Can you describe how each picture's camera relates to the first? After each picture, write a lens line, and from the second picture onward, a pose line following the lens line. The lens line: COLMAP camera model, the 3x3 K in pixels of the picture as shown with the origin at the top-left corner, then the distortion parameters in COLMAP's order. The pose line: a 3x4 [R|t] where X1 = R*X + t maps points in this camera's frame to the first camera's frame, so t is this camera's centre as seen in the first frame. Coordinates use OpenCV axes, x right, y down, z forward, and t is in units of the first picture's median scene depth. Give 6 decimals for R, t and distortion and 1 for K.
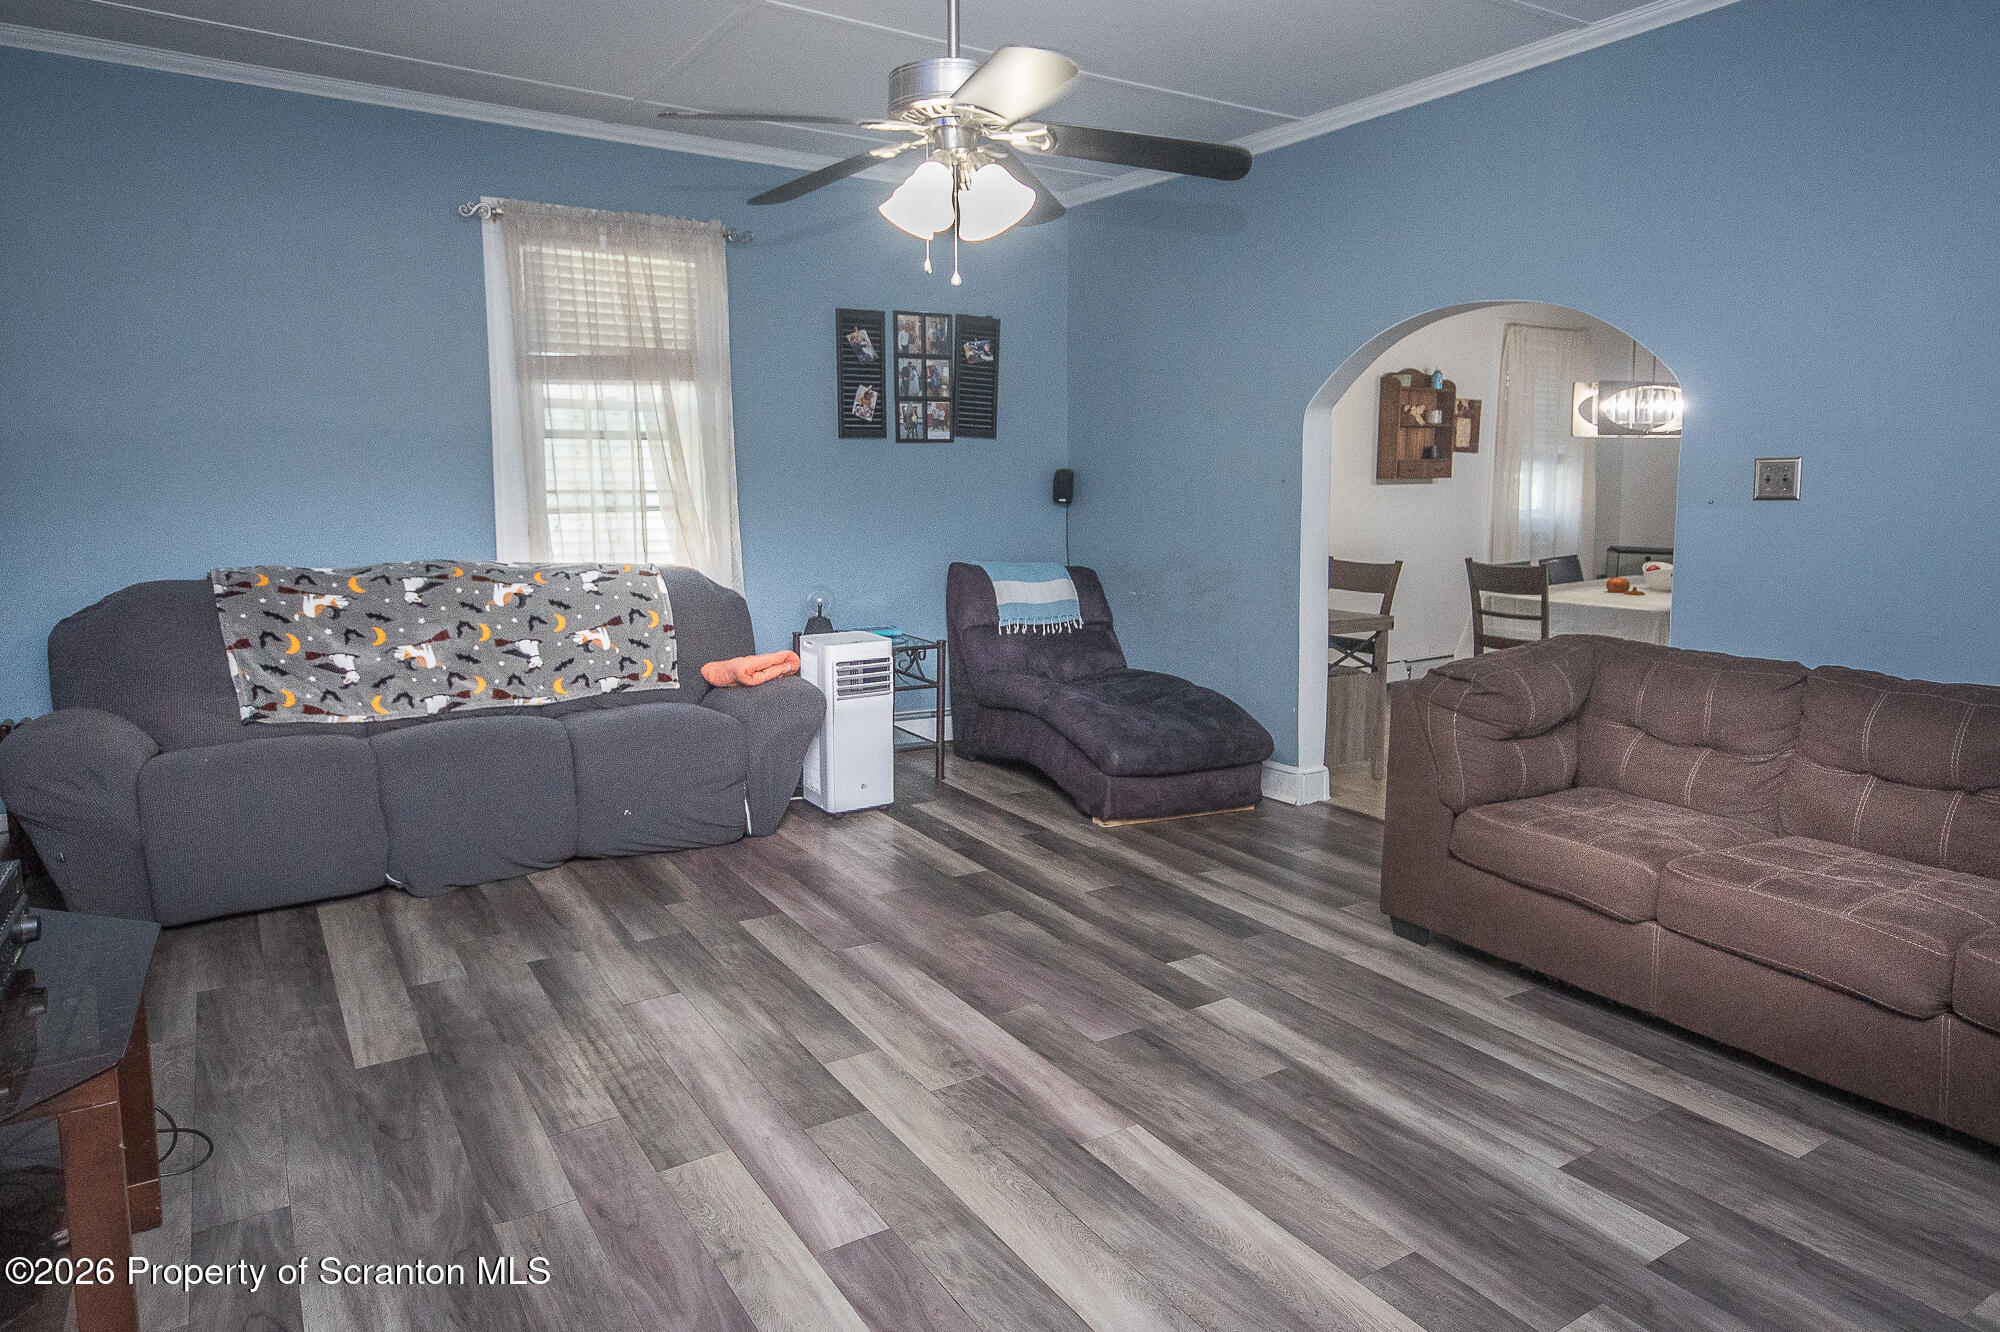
lens RADIAL K [[1503.9, 0, 1000.0], [0, 1503.9, 666.0], [0, 0, 1]] dist [-0.002029, 0.000509]
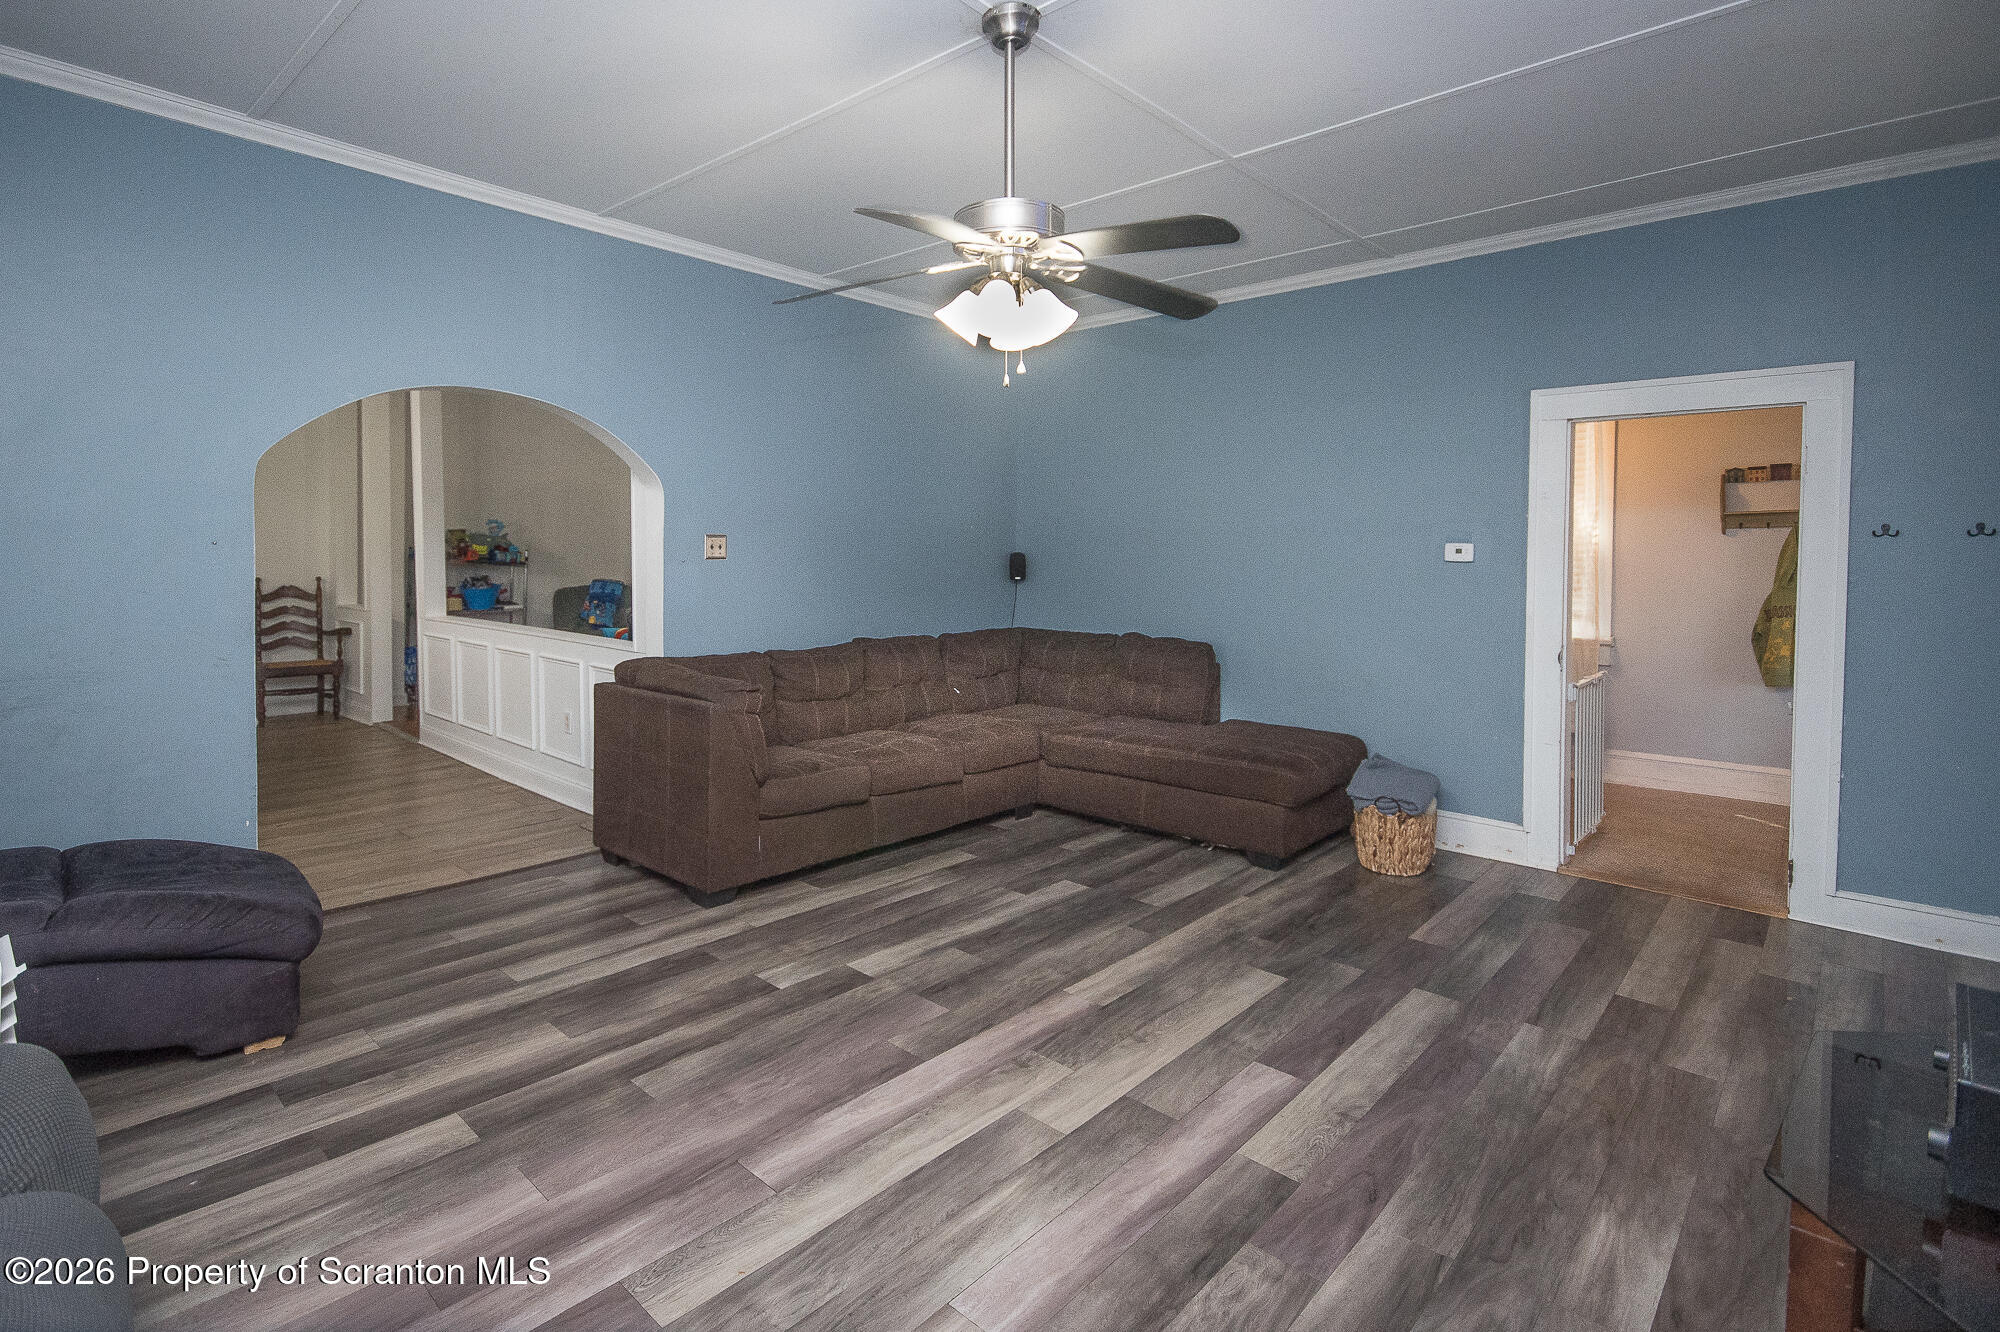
lens RADIAL K [[957.1, 0, 1000.0], [0, 957.1, 666.0], [0, 0, 1]] dist [0.002082, 0.000168]
pose [[-0.348206, -0.120625, 0.929625, -0.648750], [0.103903, 0.980610, 0.166159, -0.155971], [-0.931642, 0.154448, -0.328921, 1.169157]]
